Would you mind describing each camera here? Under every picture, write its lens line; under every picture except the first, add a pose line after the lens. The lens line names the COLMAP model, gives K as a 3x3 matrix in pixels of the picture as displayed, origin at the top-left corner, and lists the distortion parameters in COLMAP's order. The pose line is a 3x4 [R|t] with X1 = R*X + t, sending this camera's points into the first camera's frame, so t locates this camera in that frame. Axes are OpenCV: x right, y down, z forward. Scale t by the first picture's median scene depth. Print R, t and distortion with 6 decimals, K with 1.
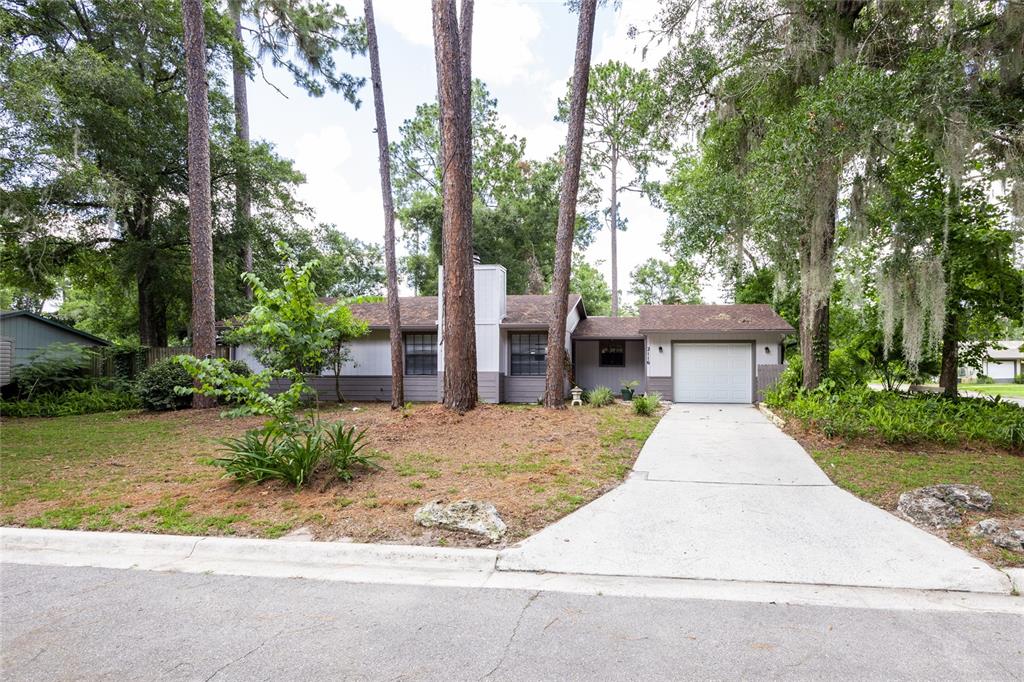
lens RADIAL K [[414.8, 0, 512.4], [0, 414.8, 343.1], [0, 0, 1]] dist [-0.004329, 0.000292]
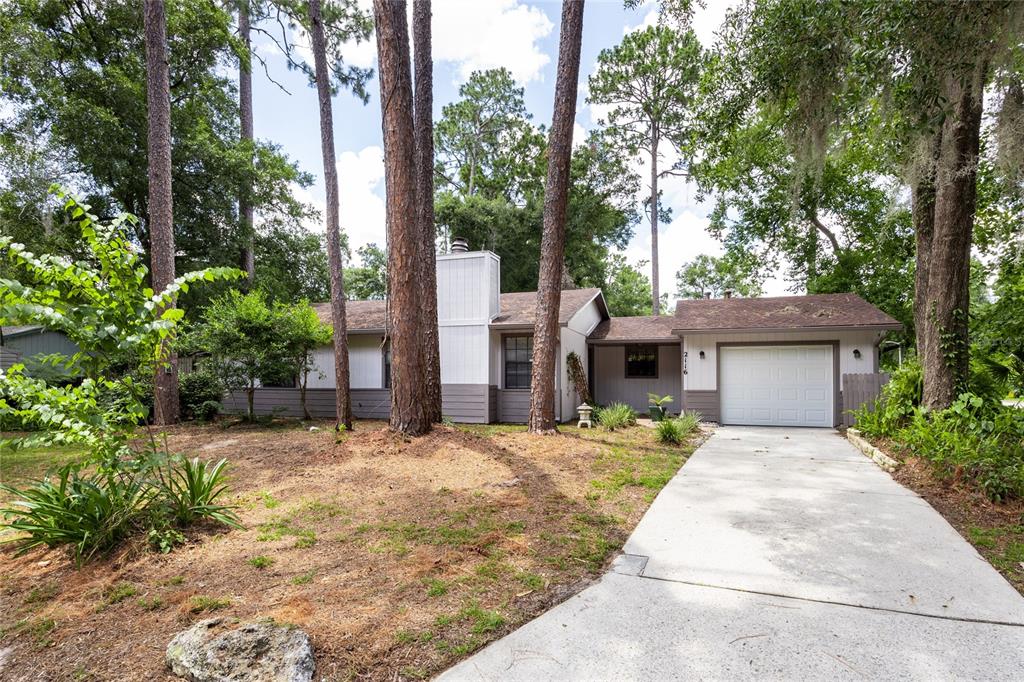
lens RADIAL K [[414.8, 0, 506.1], [0, 414.8, 360.7], [0, 0, 1]] dist [-0.004329, 0.000292]
pose [[0.991233, -0.007591, -0.131904, 0.081169], [0.008835, 0.999922, 0.008848, 0.012953], [0.131826, -0.009936, 0.991223, 0.158319]]
